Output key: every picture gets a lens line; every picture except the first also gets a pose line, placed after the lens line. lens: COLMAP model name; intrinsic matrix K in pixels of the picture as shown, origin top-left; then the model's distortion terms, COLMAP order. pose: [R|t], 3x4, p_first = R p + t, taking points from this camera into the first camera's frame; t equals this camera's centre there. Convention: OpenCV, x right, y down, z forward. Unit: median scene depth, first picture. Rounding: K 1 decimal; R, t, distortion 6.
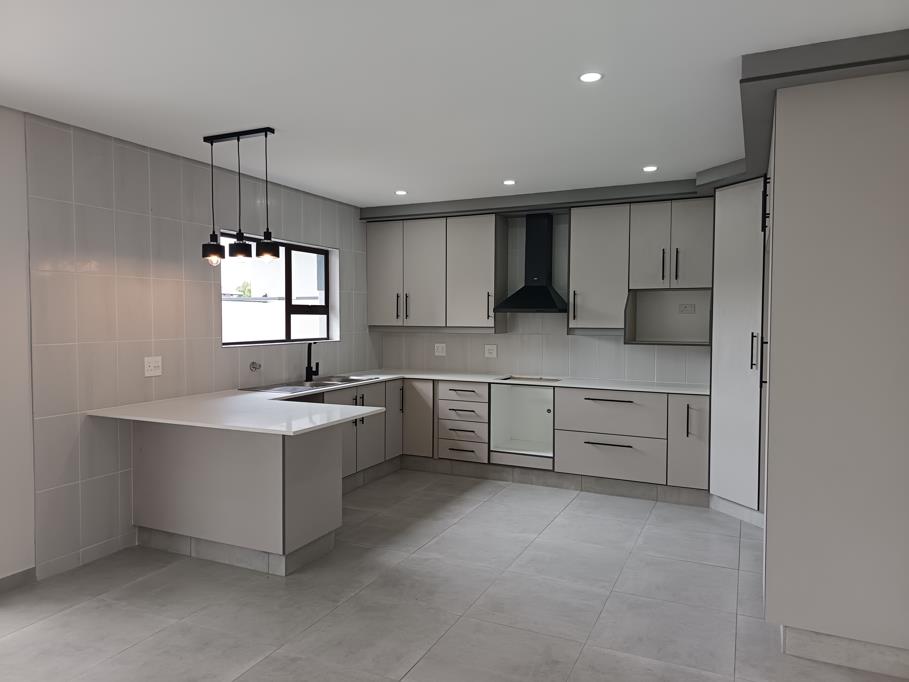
lens RADIAL K [[628.9, 0, 454.5], [0, 628.9, 341.0], [0, 0, 1]] dist [0.050882, -0.005215]
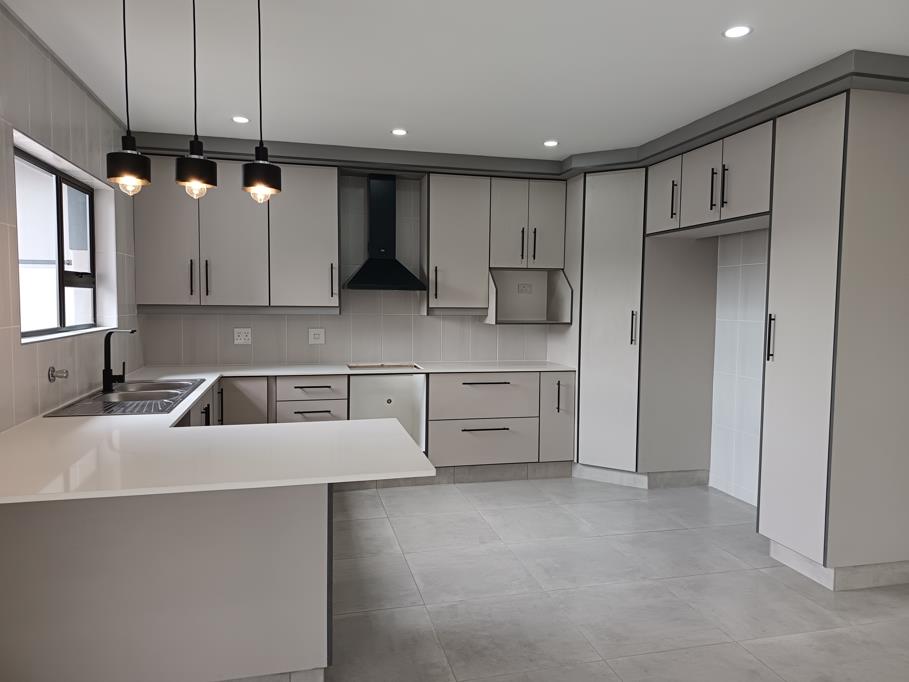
lens RADIAL K [[628.9, 0, 454.5], [0, 628.9, 341.0], [0, 0, 1]] dist [0.050882, -0.005215]
pose [[0.772943, -0.037547, 0.633364, -0.372641], [0.016197, 0.999090, 0.039462, -0.008012], [-0.634269, -0.020244, 0.772848, 0.286431]]
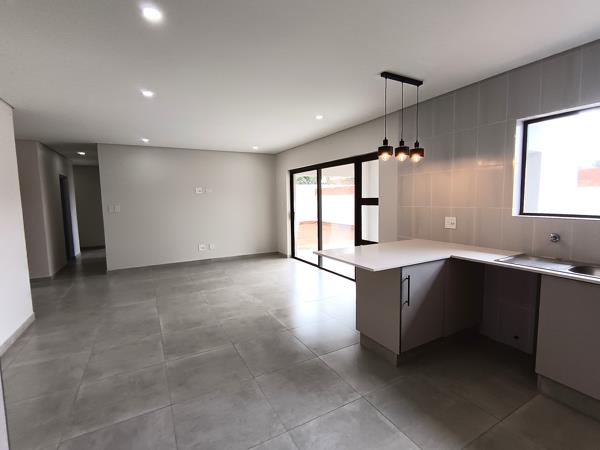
lens RADIAL K [[285.6, 0, 299.7], [0, 285.6, 223.5], [0, 0, 1]] dist [0.001708, 0.000300]
pose [[-0.587632, 0.079929, -0.805171, 0.291931], [-0.015551, 0.993809, 0.110005, -0.027757], [0.808979, 0.077163, -0.582751, 0.865865]]
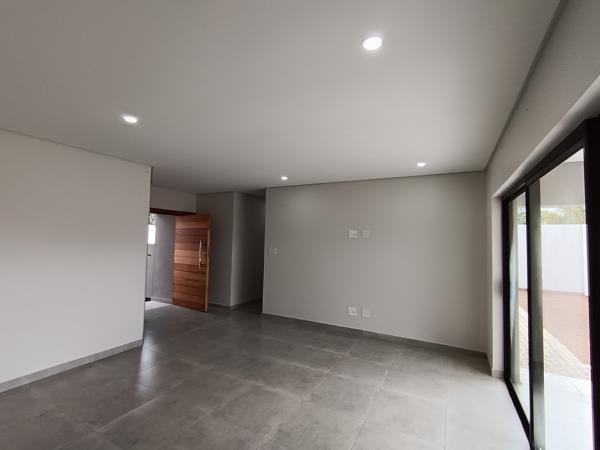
lens RADIAL K [[285.6, 0, 299.7], [0, 285.6, 223.5], [0, 0, 1]] dist [0.001708, 0.000300]
pose [[-0.998099, -0.020569, 0.058097, -0.306844], [-0.021368, 0.999685, -0.013154, -0.043938], [-0.057808, -0.014370, -0.998224, 0.730974]]
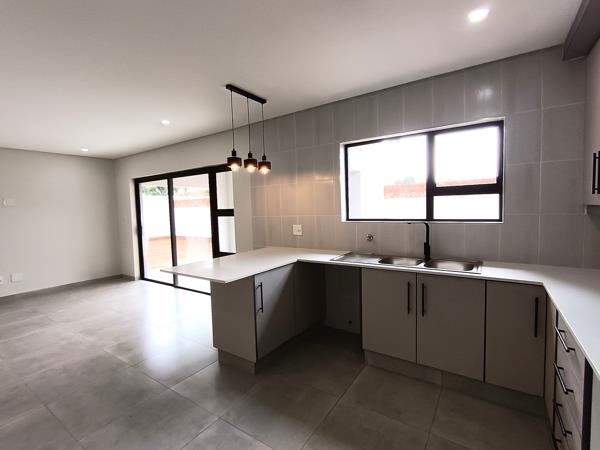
lens RADIAL K [[285.6, 0, 299.7], [0, 285.6, 223.5], [0, 0, 1]] dist [0.001708, 0.000300]
pose [[-0.156853, 0.061028, -0.985735, 0.278043], [-0.008468, 0.997969, 0.063133, -0.025382], [0.987586, 0.018250, -0.156017, 0.880982]]
